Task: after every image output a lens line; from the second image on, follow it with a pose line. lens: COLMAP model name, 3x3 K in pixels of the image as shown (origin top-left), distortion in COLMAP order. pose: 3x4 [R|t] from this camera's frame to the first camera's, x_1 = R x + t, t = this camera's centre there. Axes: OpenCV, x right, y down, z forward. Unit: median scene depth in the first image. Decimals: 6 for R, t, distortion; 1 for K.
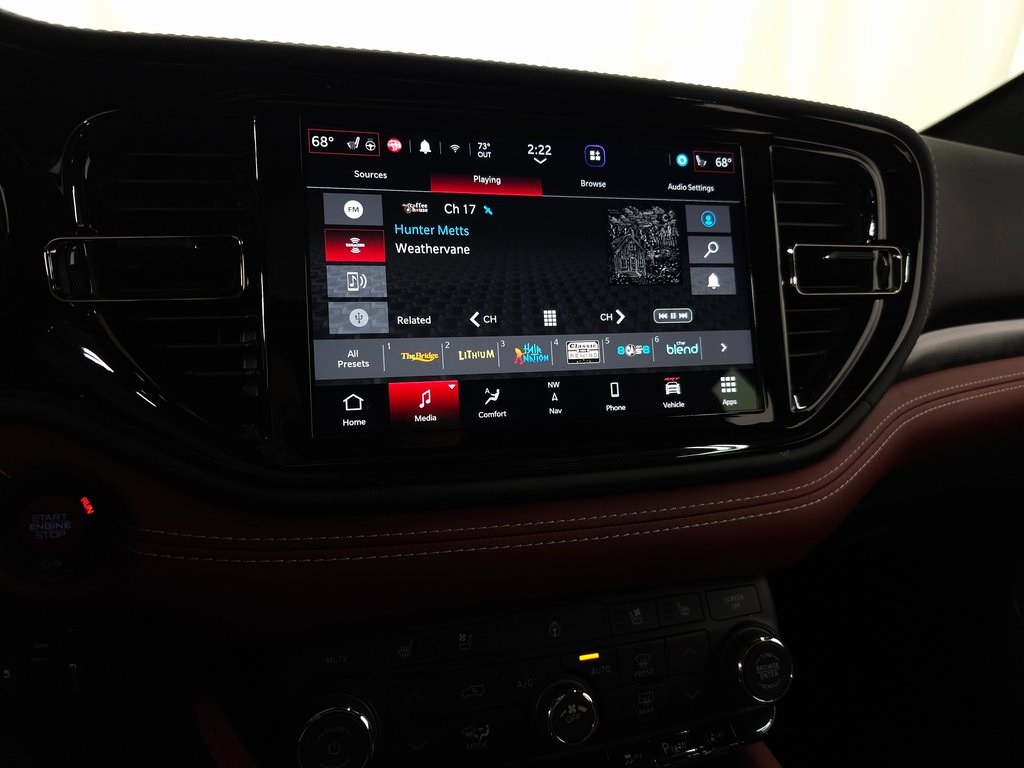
lens RADIAL K [[709.3, 0, 511.6], [0, 709.3, 379.5], [0, 0, 1]] dist [0.068424, -0.155395]
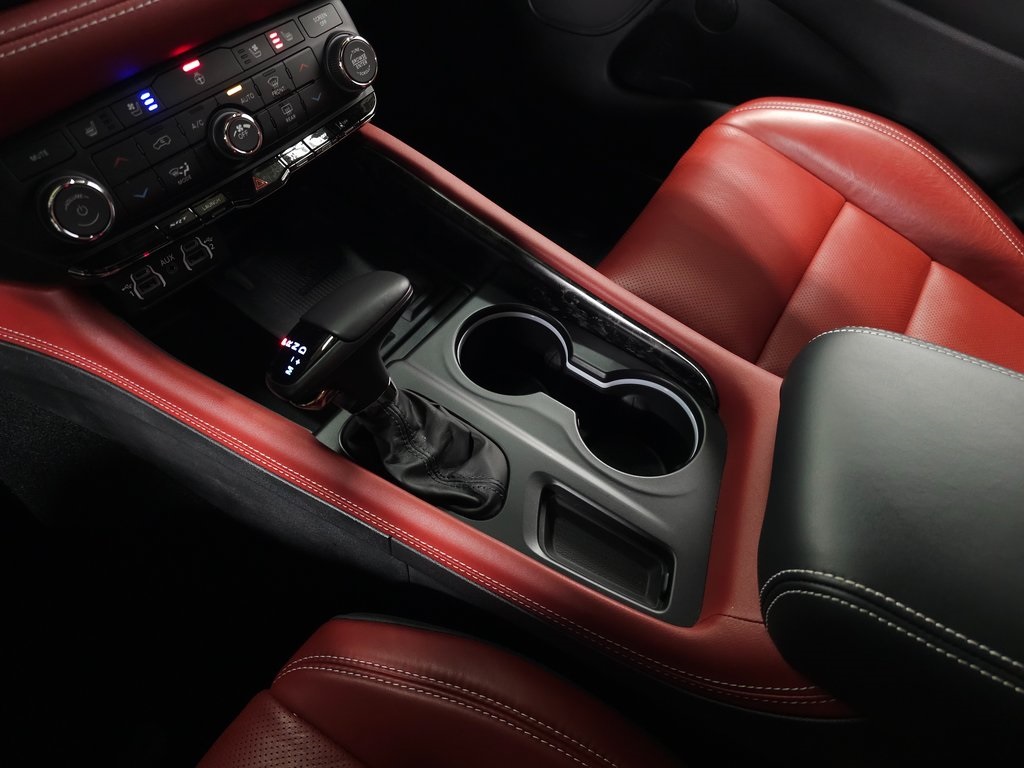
lens RADIAL K [[697.0, 0, 512.0], [0, 697.0, 384.0], [0, 0, 1]] dist [0.033277, -0.043339]
pose [[0.809808, -0.479712, 0.337768, -0.176721], [0.181682, 0.752459, 0.633086, 0.074494], [-0.557855, -0.451311, 0.696502, -0.431810]]
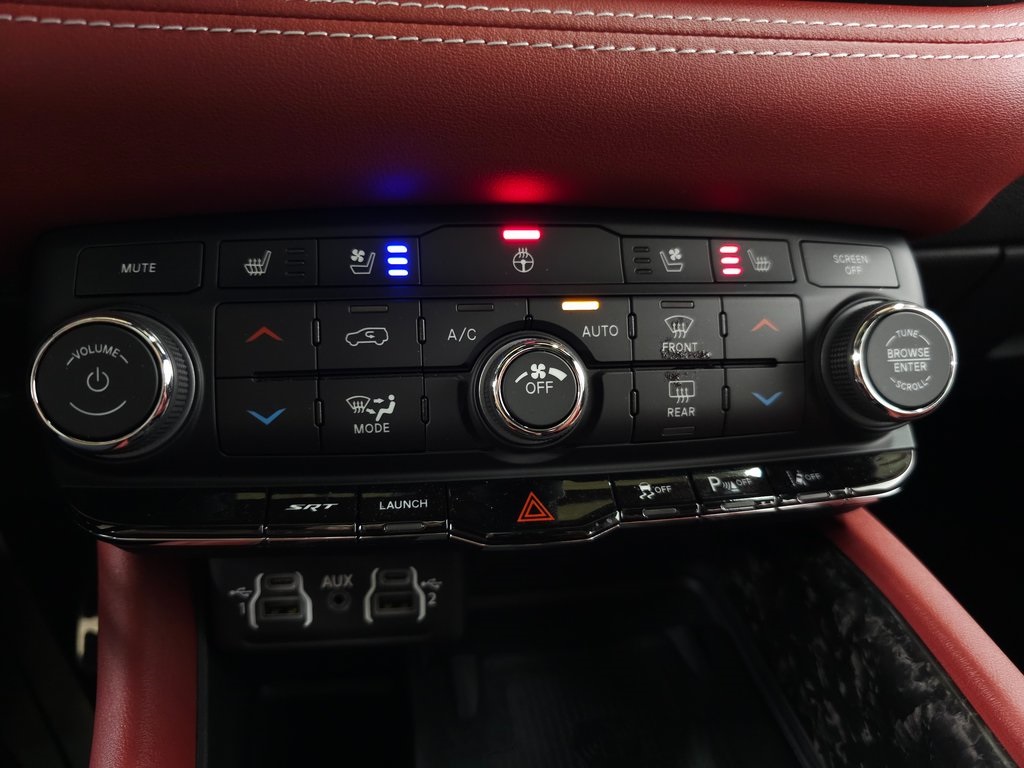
lens RADIAL K [[737.3, 0, 512.0], [0, 737.3, 384.0], [0, 0, 1]] dist [0.002055, -0.033606]
pose [[0.990935, 0.032113, -0.130447, 0.136949], [-0.021308, 0.996289, 0.083395, 0.414880], [0.132641, -0.079860, 0.987942, 0.418944]]
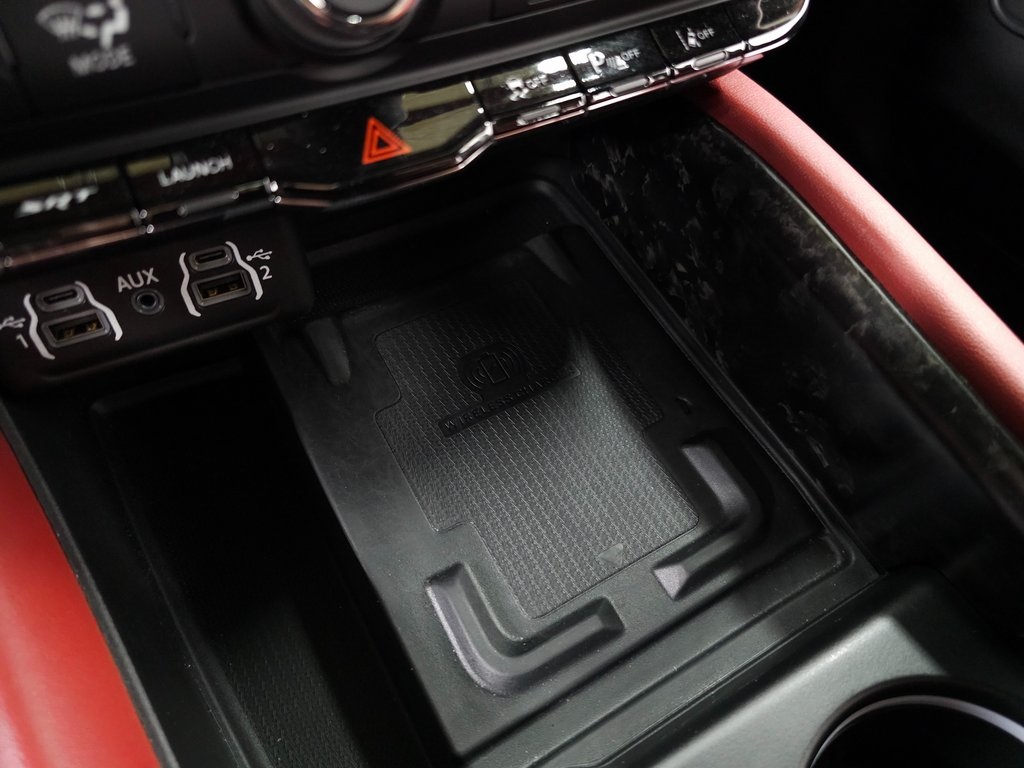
lens RADIAL K [[714.4, 0, 515.6], [0, 714.4, 385.0], [0, 0, 1]] dist [0.008332, -0.032840]
pose [[0.979993, -0.167635, 0.107295, 0.088415], [0.074293, 0.808221, 0.584174, 0.440219], [-0.184646, -0.564515, 0.804505, 0.565401]]
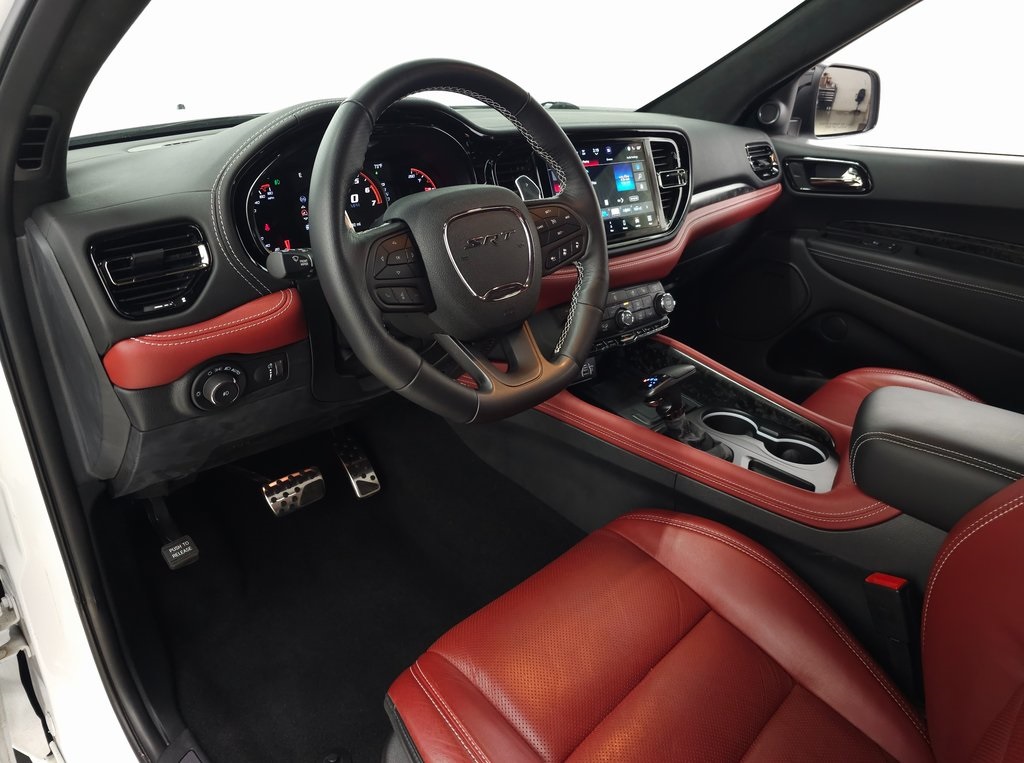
lens RADIAL K [[682.6, 0, 506.9], [0, 682.6, 379.9], [0, 0, 1]] dist [0.045742, -0.030775]
pose [[0.920037, -0.191287, 0.341966, -1.646559], [0.144640, 0.976900, 0.157306, 0.153933], [-0.364158, -0.095266, 0.926452, -1.901571]]
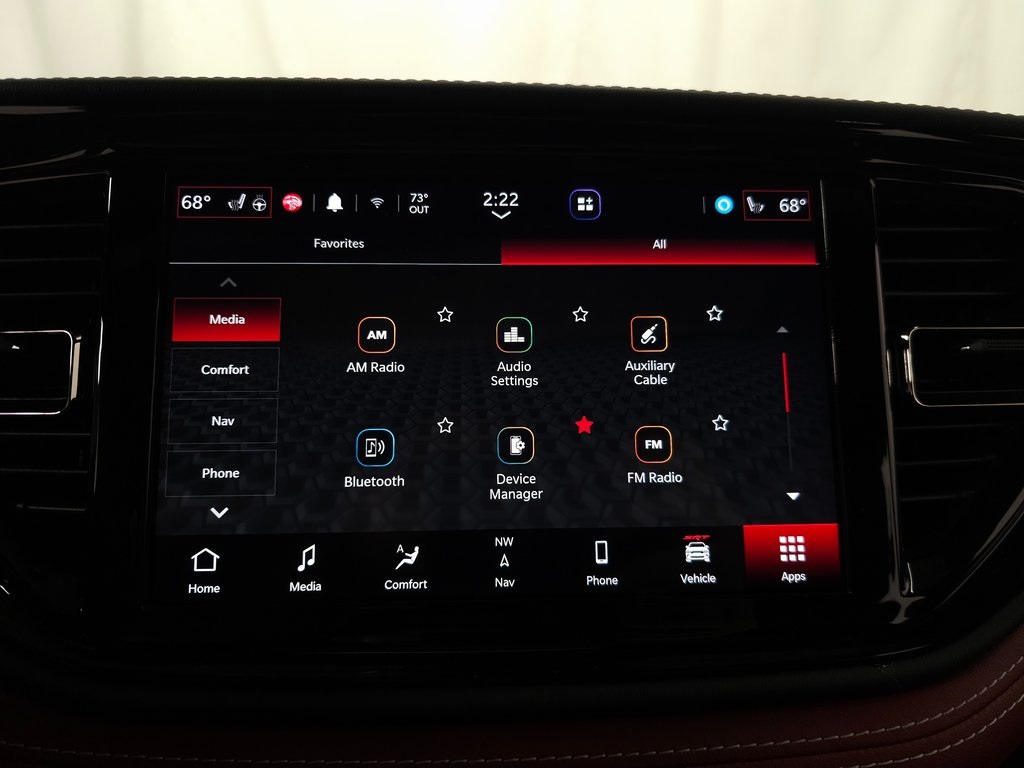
lens RADIAL K [[707.7, 0, 517.0], [0, 707.7, 385.9], [0, 0, 1]] dist [0.003298, -0.025928]
pose [[0.973051, 0.017037, -0.229961, 0.222711], [-0.029267, 0.998327, -0.049876, -0.106795], [0.228727, 0.055262, 0.971921, 0.344904]]
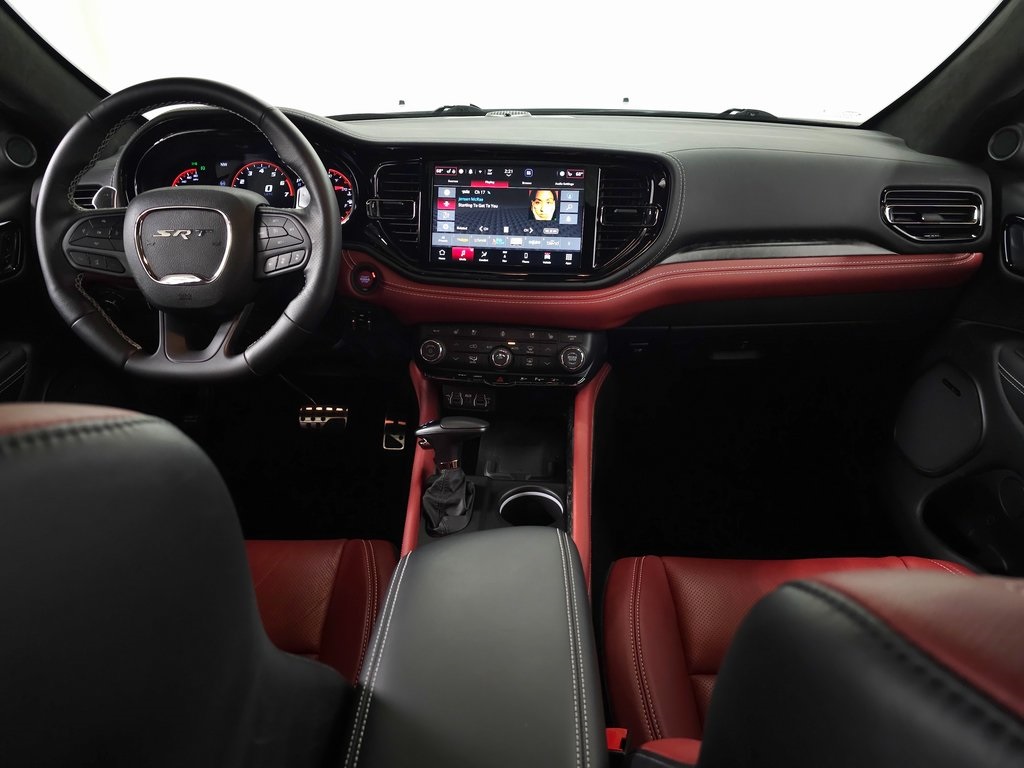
lens RADIAL K [[673.3, 0, 511.0], [0, 673.3, 387.5], [0, 0, 1]] dist [0.070324, -0.075907]
pose [[0.917076, 0.135706, -0.374906, 1.257853], [-0.077844, 0.983141, 0.165453, 0.098466], [0.391039, -0.122549, 0.912179, -1.724538]]
